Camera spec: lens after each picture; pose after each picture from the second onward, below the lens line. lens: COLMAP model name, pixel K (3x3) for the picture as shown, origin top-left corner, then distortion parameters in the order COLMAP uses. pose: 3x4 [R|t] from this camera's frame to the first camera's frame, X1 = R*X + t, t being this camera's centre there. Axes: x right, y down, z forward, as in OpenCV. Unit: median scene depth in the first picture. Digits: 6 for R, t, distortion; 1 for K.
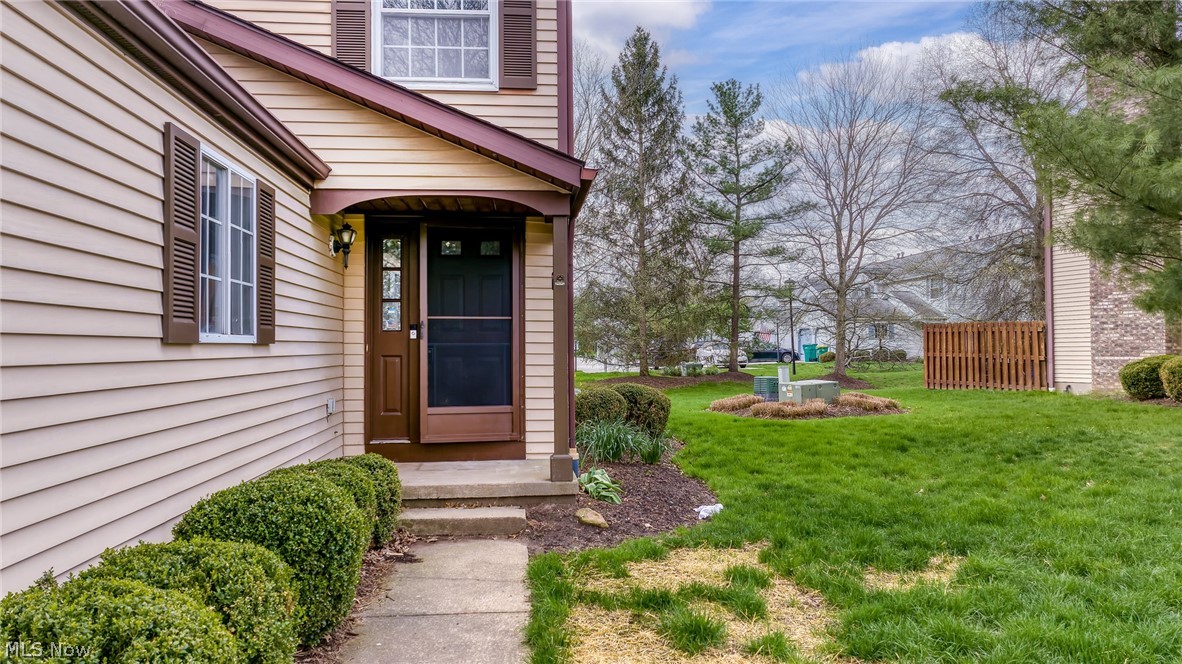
lens RADIAL K [[828.1, 0, 599.0], [0, 828.1, 326.5], [0, 0, 1]] dist [0.009922, -0.003925]
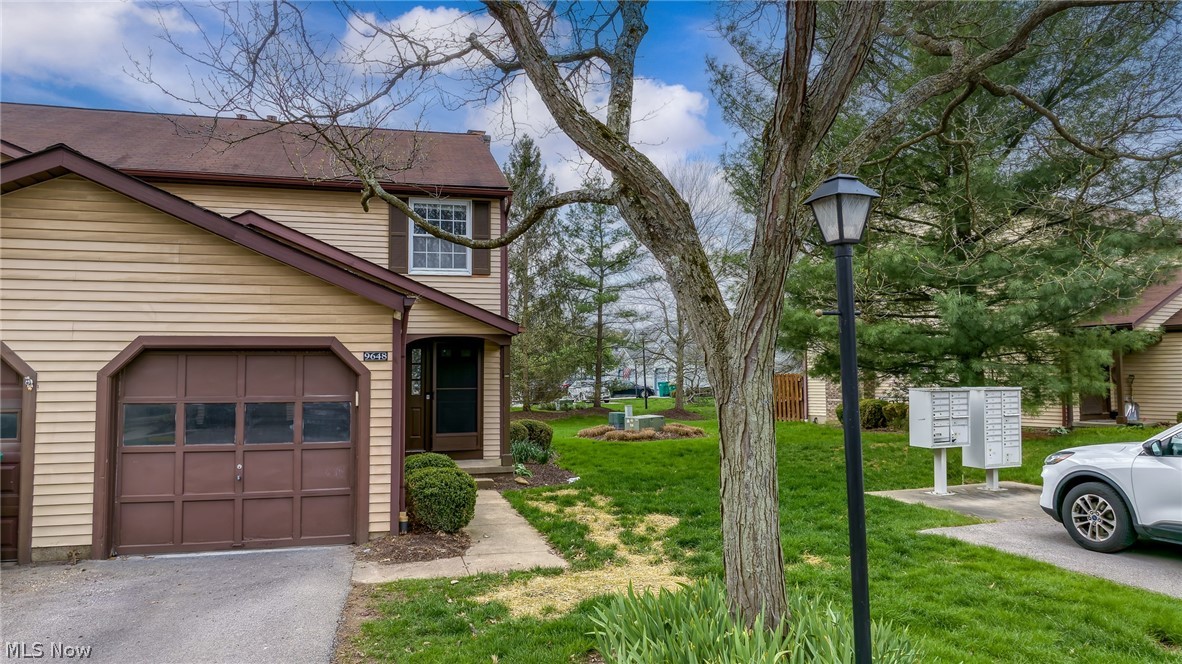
lens RADIAL K [[828.1, 0, 609.1], [0, 828.1, 334.3], [0, 0, 1]] dist [0.009922, -0.003925]
pose [[0.986132, 0.011334, 0.165577, -0.050685], [-0.006842, 0.999594, -0.027675, -0.036276], [-0.165823, 0.026158, 0.985809, -0.425146]]
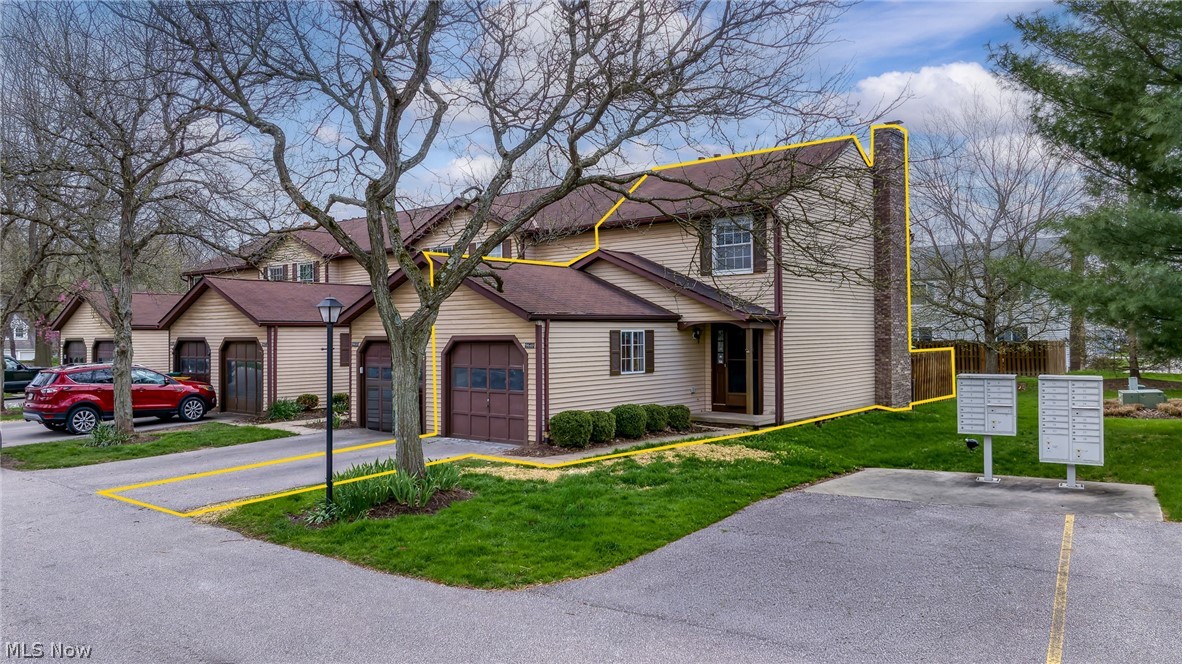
lens RADIAL K [[828.1, 0, 591.4], [0, 828.1, 333.4], [0, 0, 1]] dist [0.009922, -0.003925]
pose [[0.698258, 0.001269, -0.715846, 0.573838], [0.020673, 0.999546, 0.021936, -0.066771], [0.715548, -0.030116, 0.697914, -0.492081]]
